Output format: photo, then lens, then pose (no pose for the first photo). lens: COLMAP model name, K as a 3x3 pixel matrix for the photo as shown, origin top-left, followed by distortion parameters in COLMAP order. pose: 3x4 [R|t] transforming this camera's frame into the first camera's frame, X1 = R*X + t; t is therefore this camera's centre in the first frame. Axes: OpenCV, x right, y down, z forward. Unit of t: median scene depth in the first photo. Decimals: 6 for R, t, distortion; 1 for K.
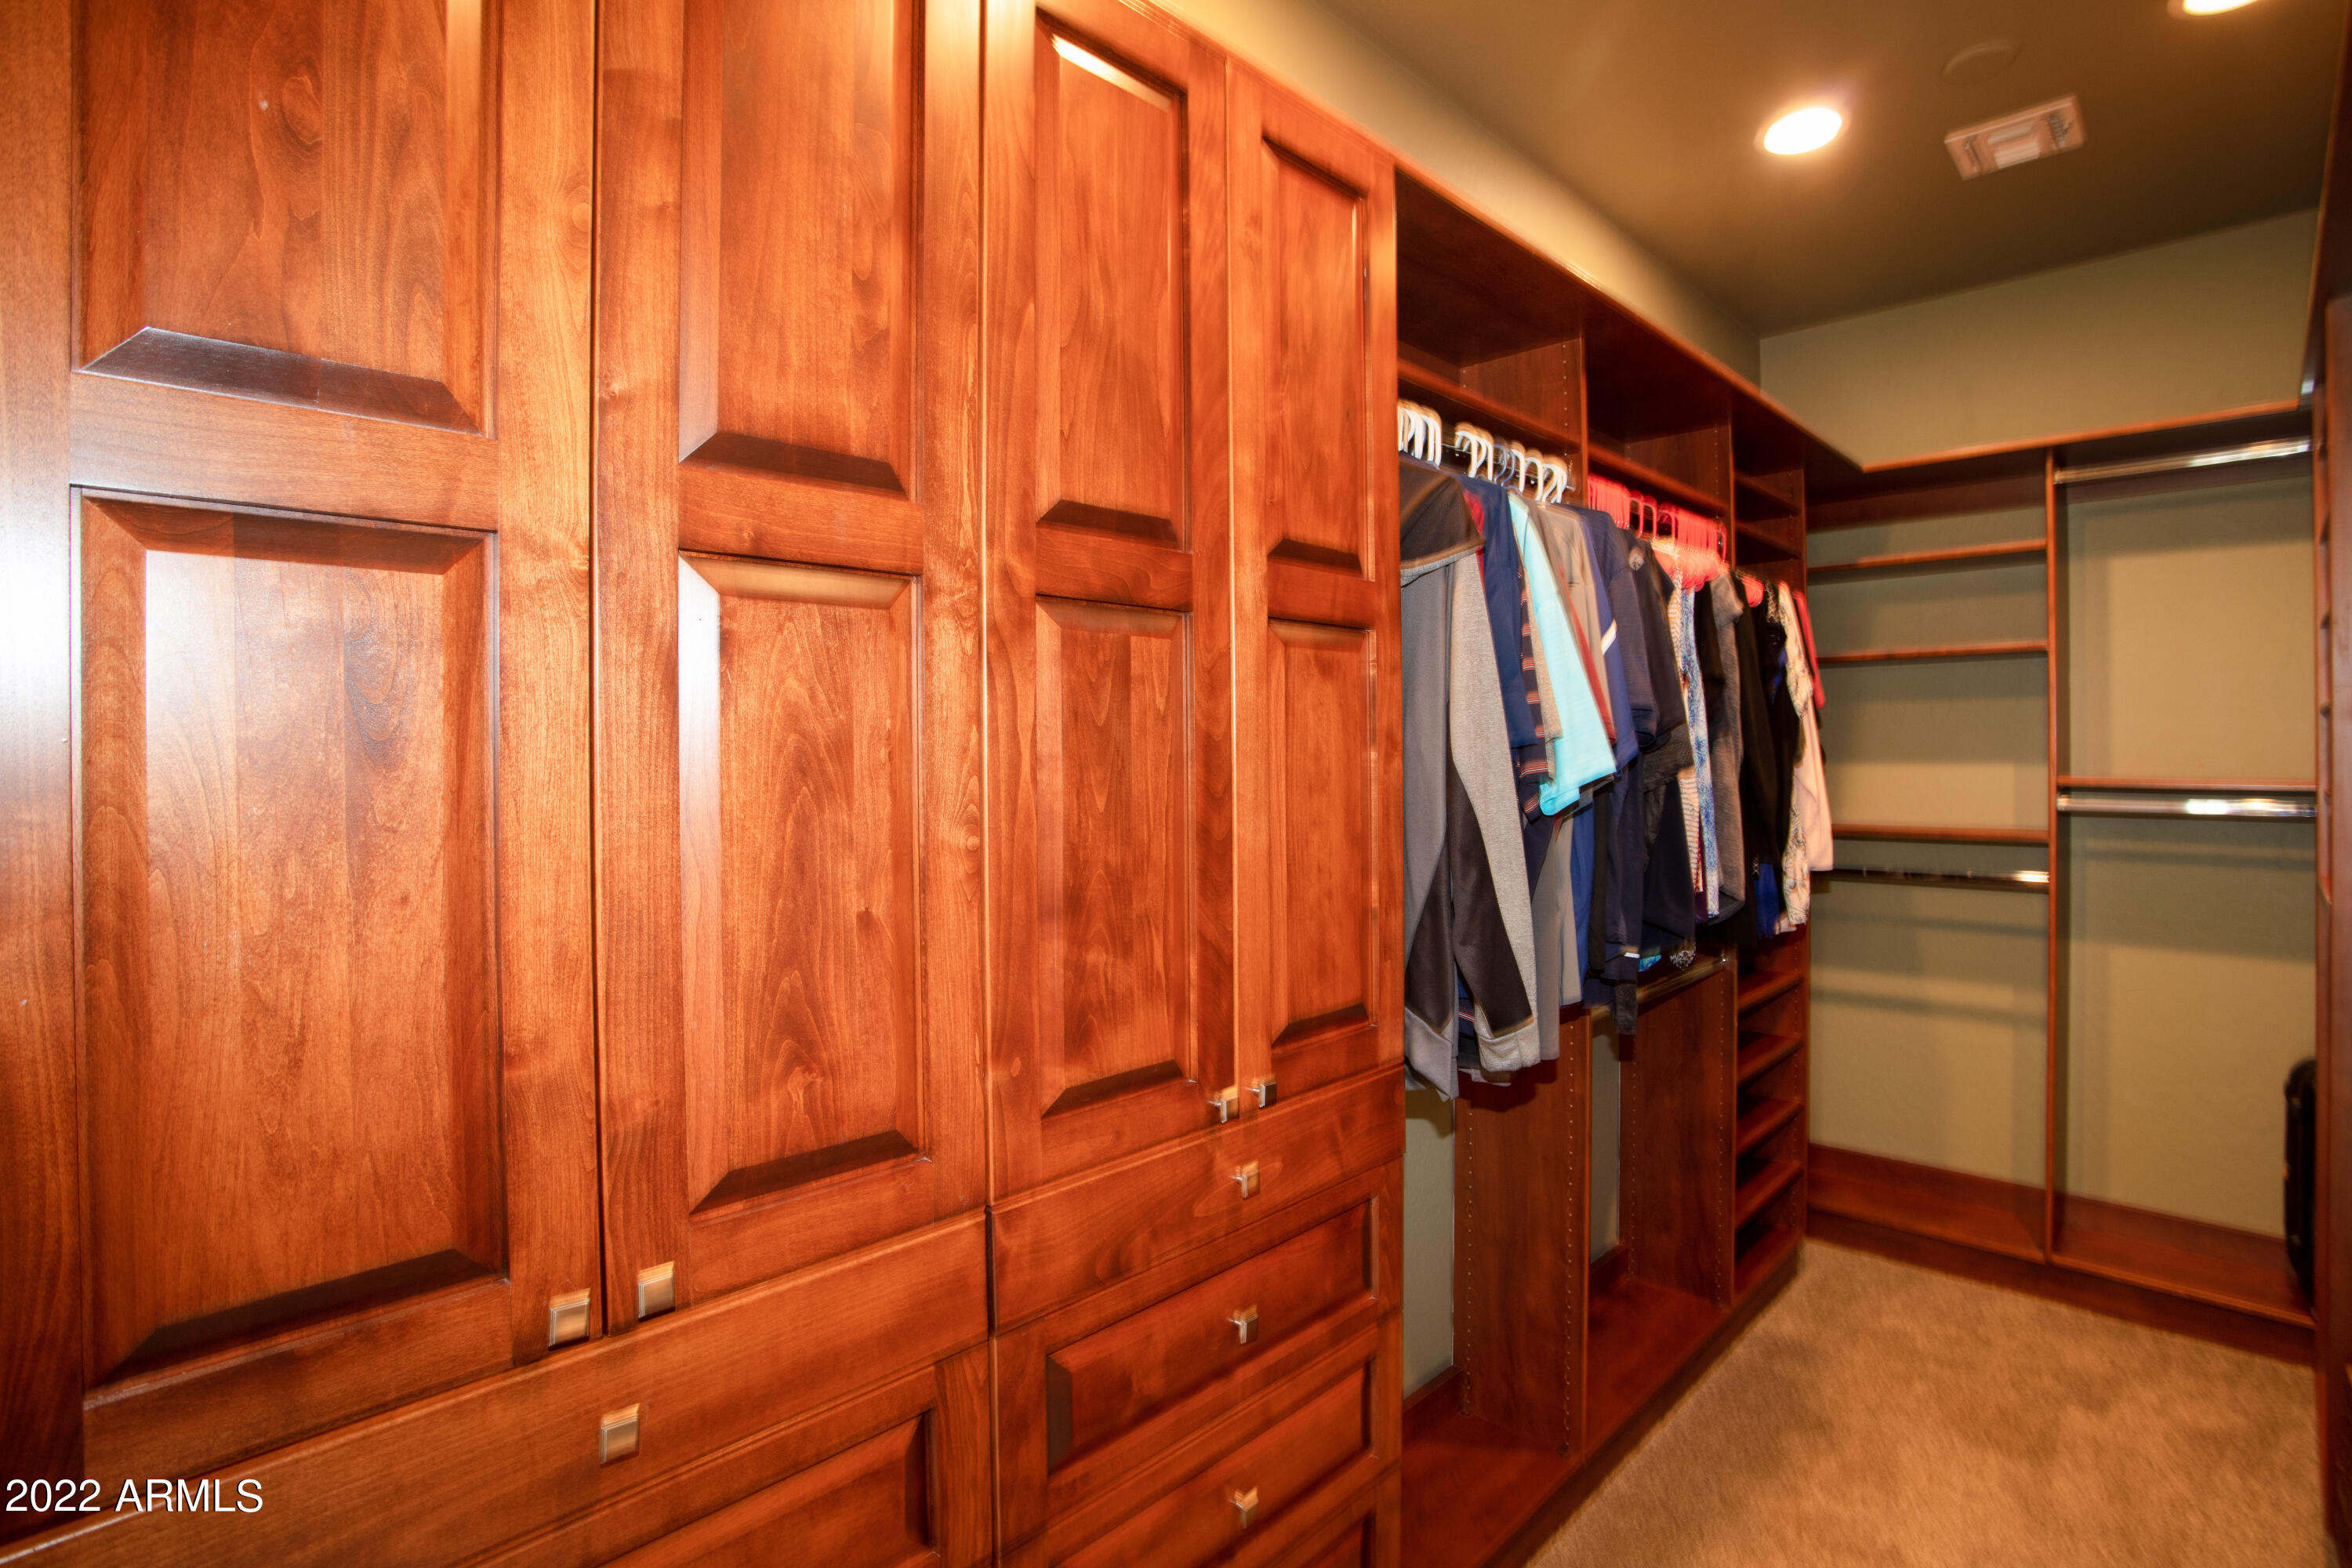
lens RADIAL K [[1165.7, 0, 1172.6], [0, 1165.7, 766.5], [0, 0, 1]] dist [-0.059922, 0.021382]
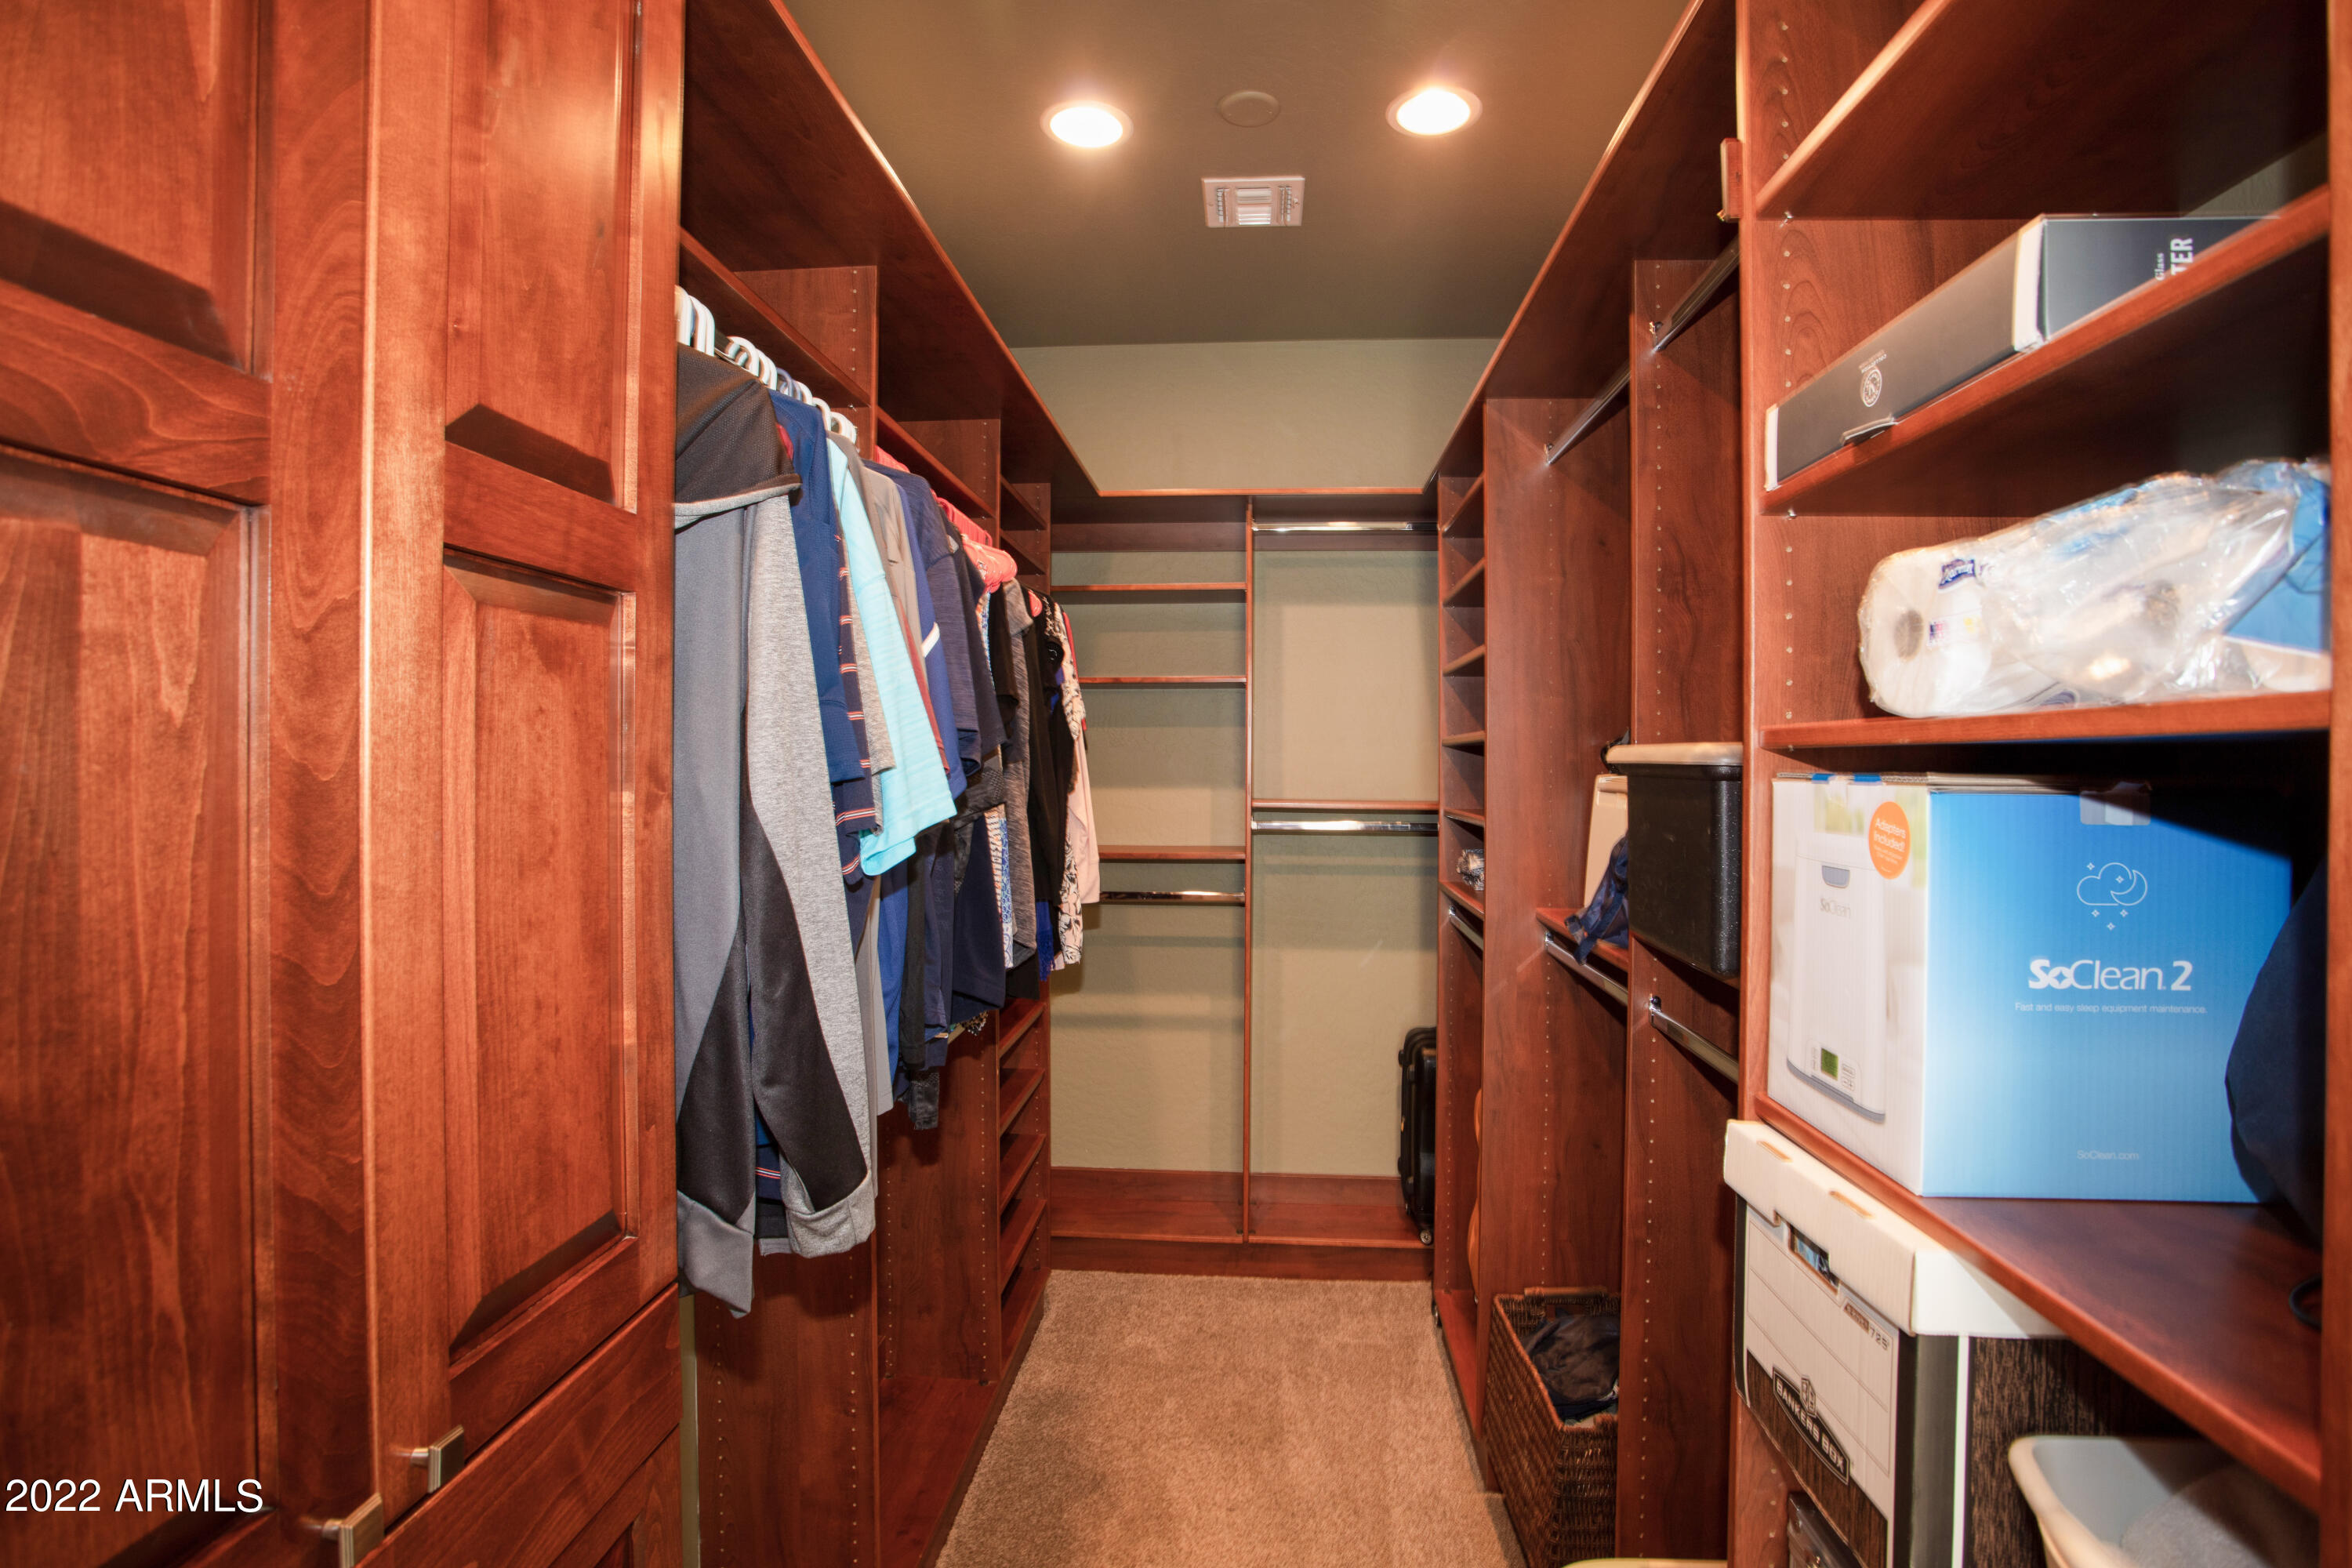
lens RADIAL K [[1165.7, 0, 1177.4], [0, 1165.7, 770.6], [0, 0, 1]] dist [-0.059922, 0.021382]
pose [[0.769002, 0.008709, 0.639187, 0.007362], [-0.005490, 0.999960, -0.007021, -0.021268], [-0.639223, 0.001890, 0.769019, 0.336623]]
